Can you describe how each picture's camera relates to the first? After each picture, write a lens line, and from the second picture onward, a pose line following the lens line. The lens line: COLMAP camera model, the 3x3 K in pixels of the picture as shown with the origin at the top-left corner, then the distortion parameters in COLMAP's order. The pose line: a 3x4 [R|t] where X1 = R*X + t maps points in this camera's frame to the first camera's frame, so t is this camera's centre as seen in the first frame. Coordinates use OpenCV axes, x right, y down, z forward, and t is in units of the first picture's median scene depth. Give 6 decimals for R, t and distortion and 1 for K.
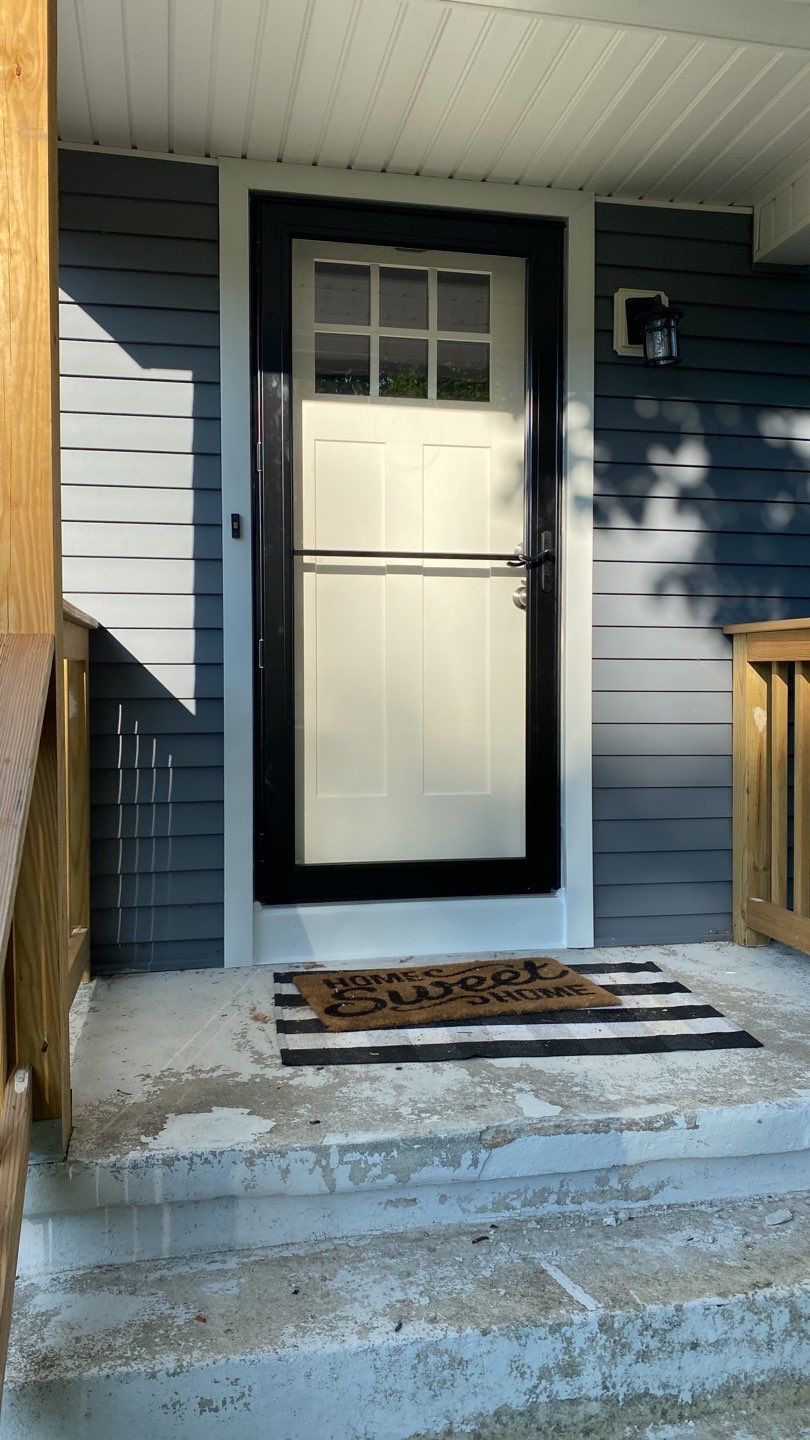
lens RADIAL K [[1031.3, 0, 408.0], [0, 1031.3, 736.2], [0, 0, 1]] dist [0.008380, -0.041825]
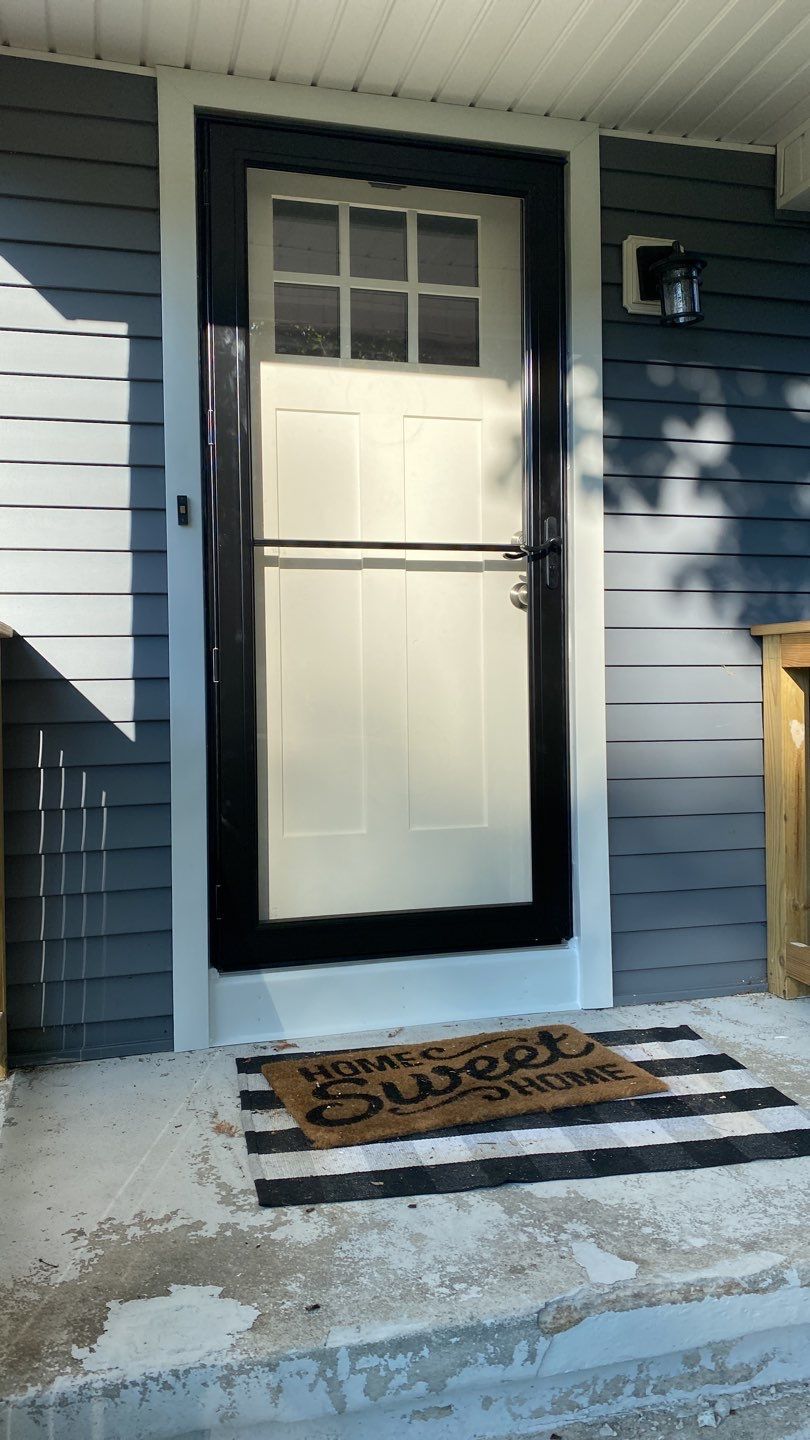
lens RADIAL K [[1073.4, 0, 405.0], [0, 1073.4, 720.0], [0, 0, 1]] dist [-0.009217, 0.003016]
pose [[0.998614, -0.014447, 0.050604, -0.035466], [0.015576, 0.999637, -0.021976, -0.015625], [-0.050269, 0.022734, 0.998477, 0.141558]]
